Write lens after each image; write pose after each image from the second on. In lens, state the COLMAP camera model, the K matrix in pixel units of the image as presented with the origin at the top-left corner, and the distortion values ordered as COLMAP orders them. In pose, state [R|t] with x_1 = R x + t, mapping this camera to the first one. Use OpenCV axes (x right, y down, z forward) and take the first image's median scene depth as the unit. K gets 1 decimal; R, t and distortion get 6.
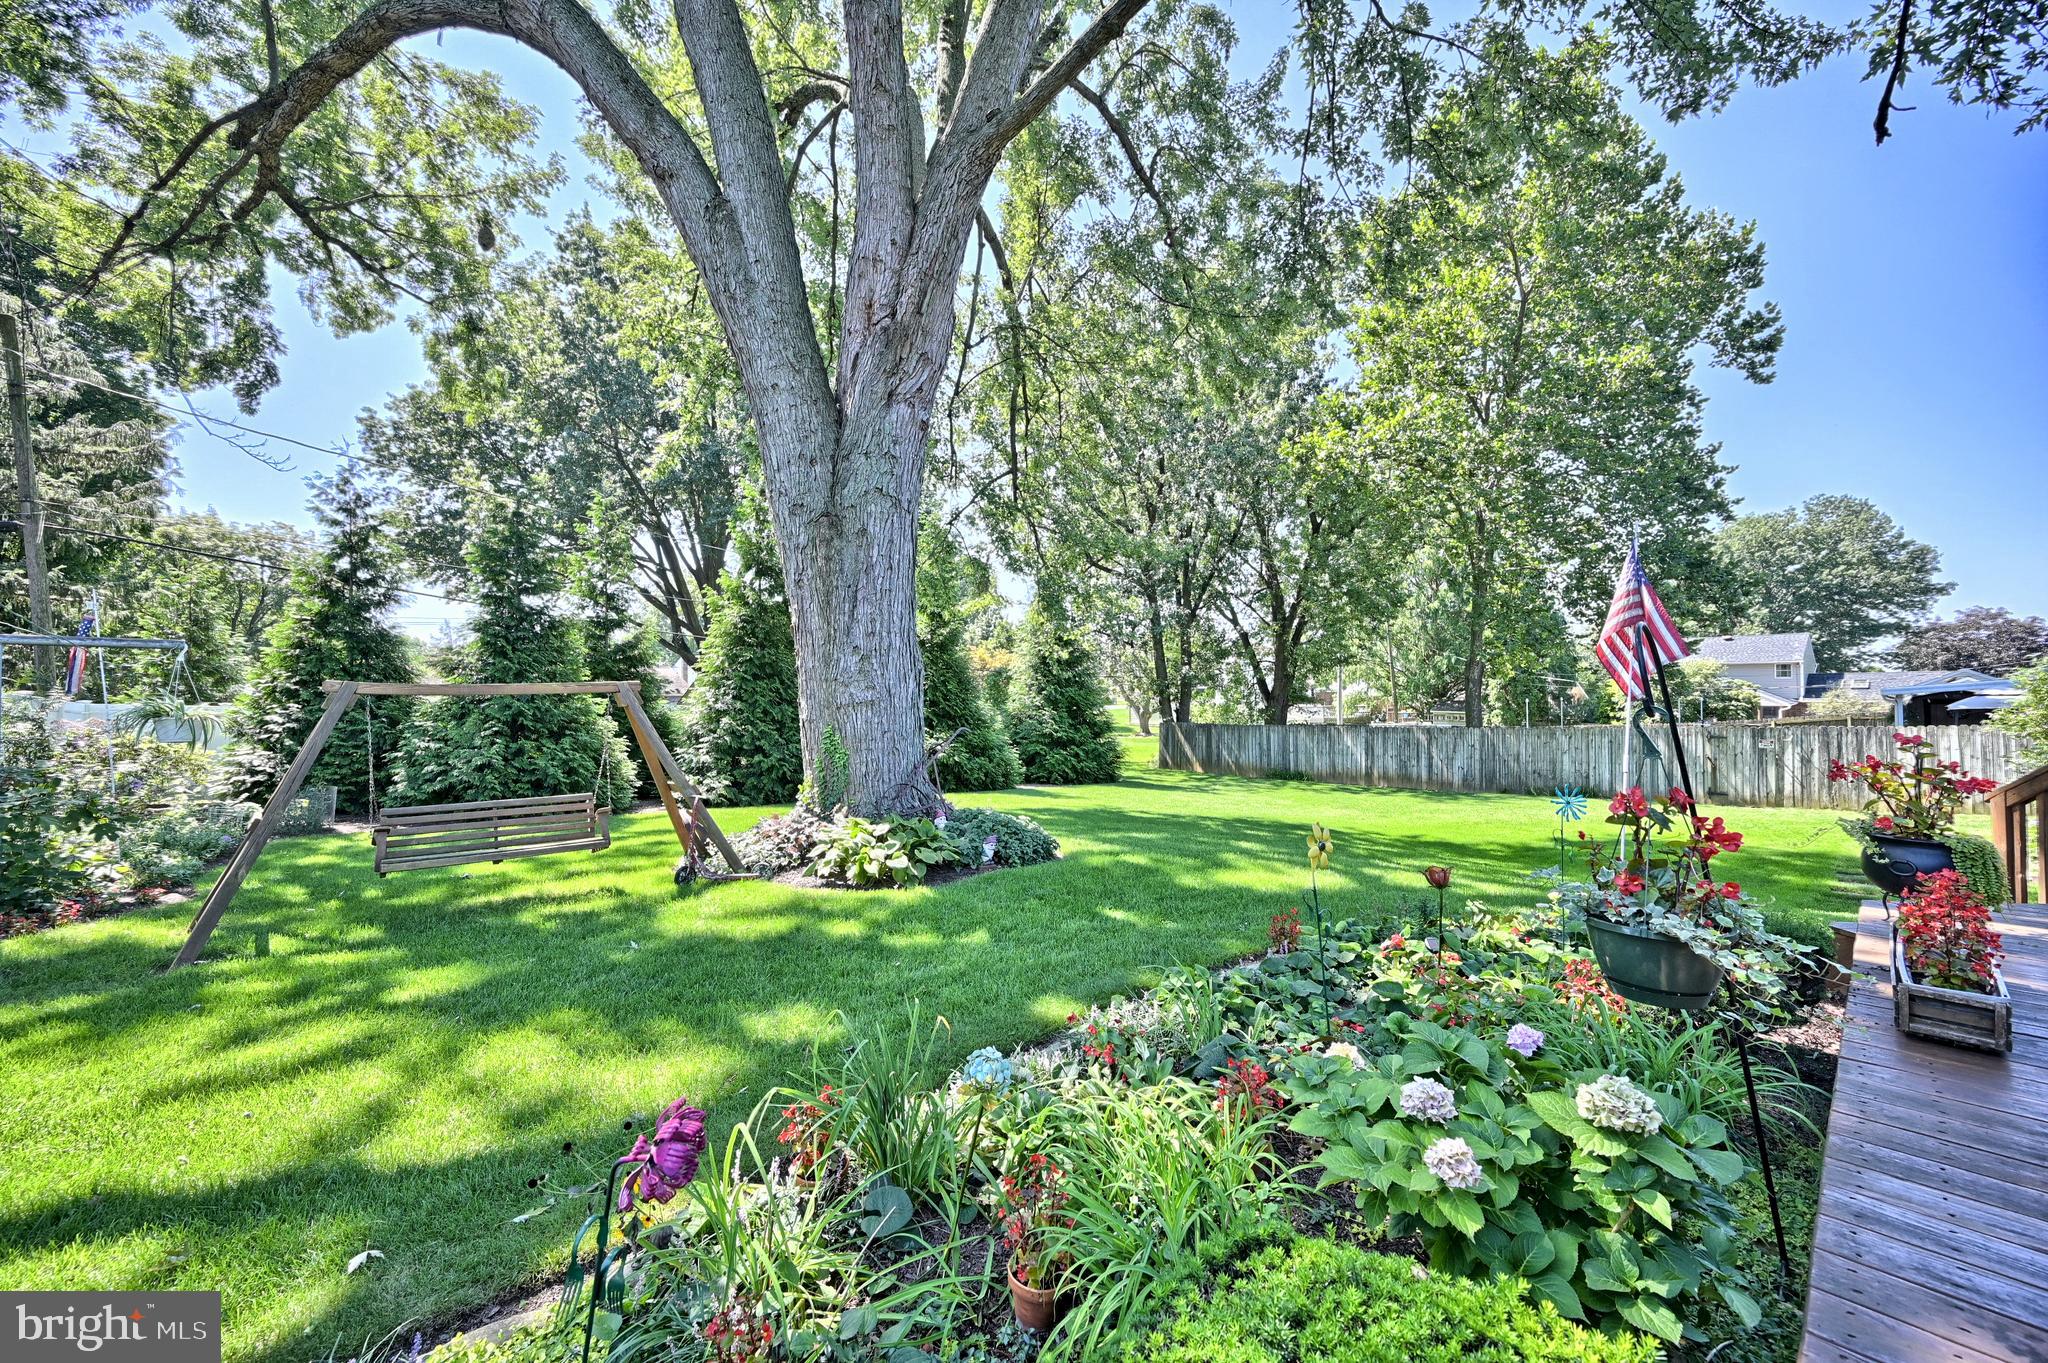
lens RADIAL K [[808.6, 0, 1026.6], [0, 808.6, 717.8], [0, 0, 1]] dist [0.000598, 0.000094]
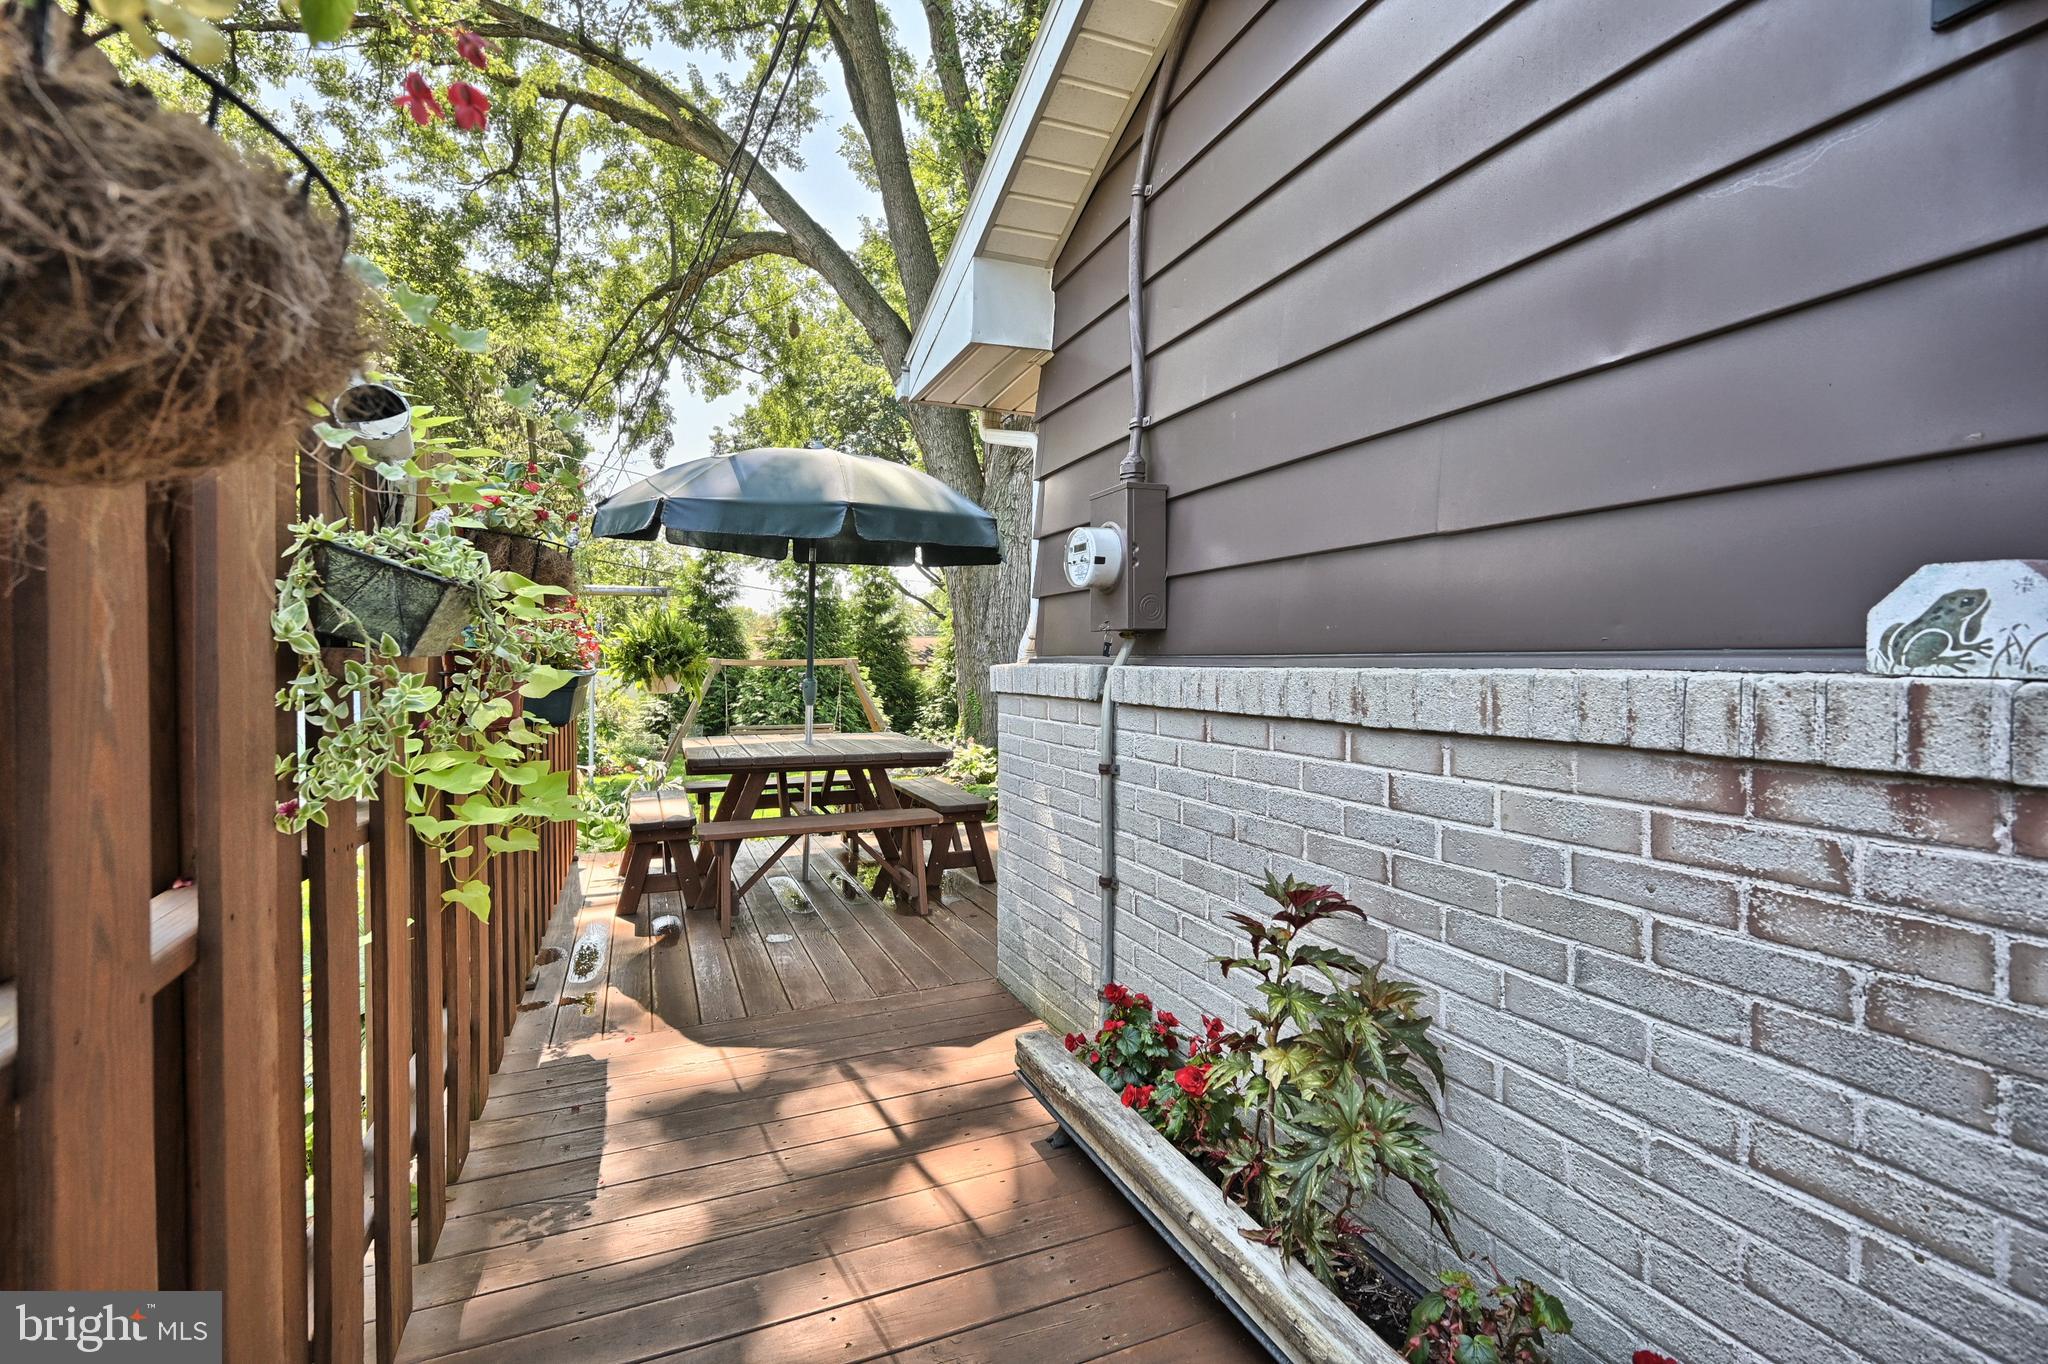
lens RADIAL K [[925.0, 0, 1024.0], [0, 925.0, 682.0], [0, 0, 1]] dist [-0.013854, 0.000091]
pose [[0.939490, 0.016341, -0.342187, 0.221319], [-0.018961, 0.999811, -0.004314, 0.001205], [0.342051, 0.010541, 0.939622, -0.310039]]
